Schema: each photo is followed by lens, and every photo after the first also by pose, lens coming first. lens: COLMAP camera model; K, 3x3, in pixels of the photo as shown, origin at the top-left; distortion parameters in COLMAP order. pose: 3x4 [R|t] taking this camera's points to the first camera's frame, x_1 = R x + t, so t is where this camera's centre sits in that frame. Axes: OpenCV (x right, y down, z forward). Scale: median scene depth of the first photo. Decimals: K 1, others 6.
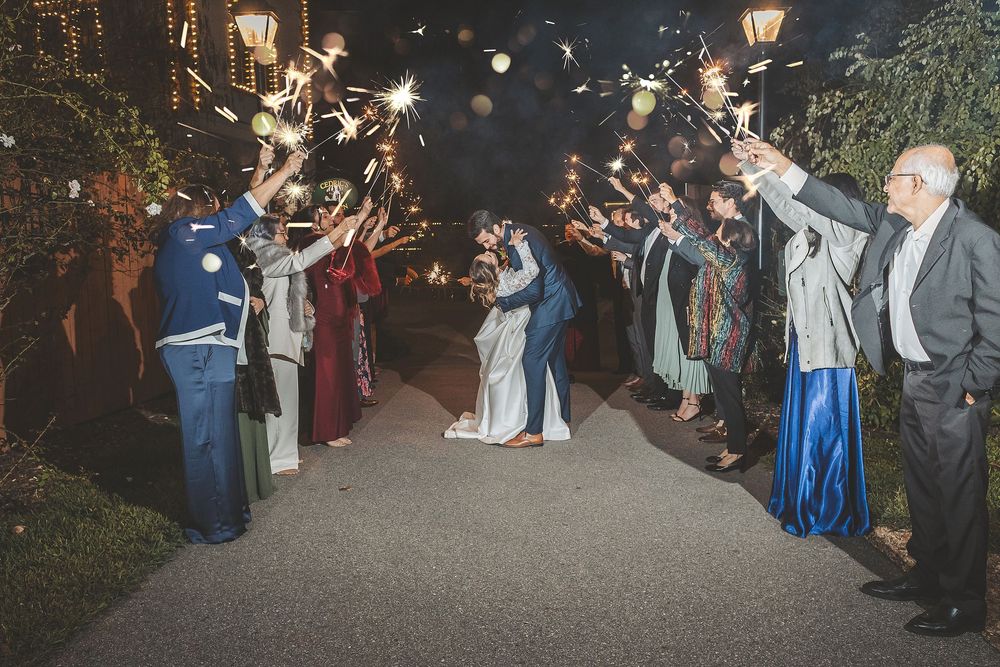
lens RADIAL K [[770.3, 0, 500.0], [0, 770.3, 333.5], [0, 0, 1]] dist [0.010082, 0.000297]
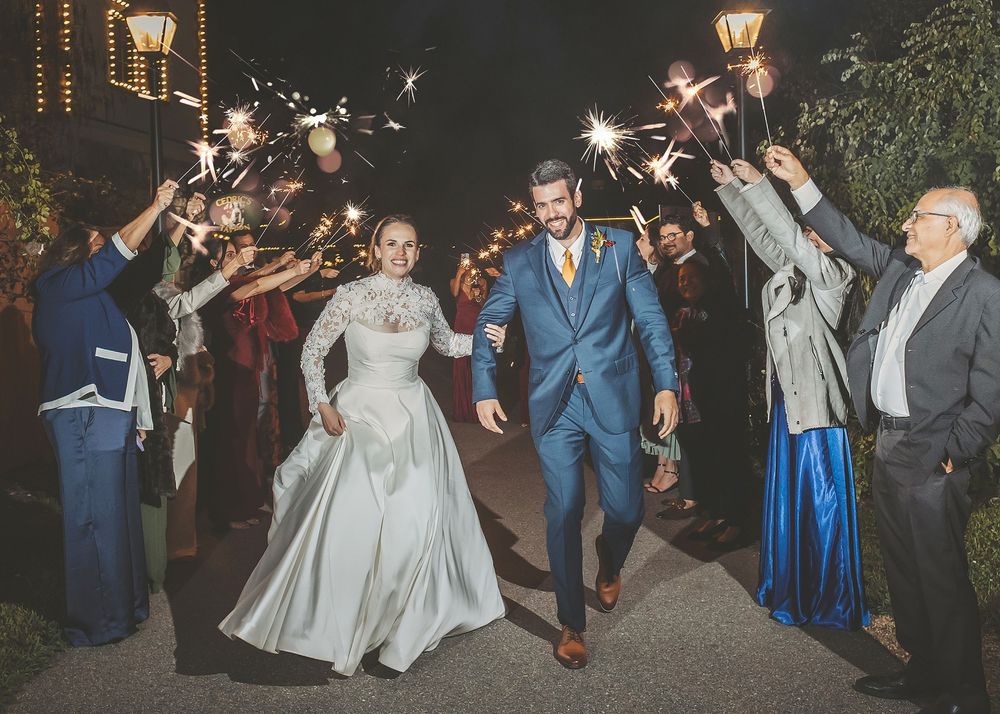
lens RADIAL K [[707.5, 0, 459.0], [0, 707.5, 356.2], [0, 0, 1]] dist [0.003886, 0.003151]
pose [[0.999655, -0.004471, 0.025889, 0.002570], [0.006678, 0.996290, -0.085796, 0.034121], [-0.025409, 0.085940, 0.995976, 0.251880]]
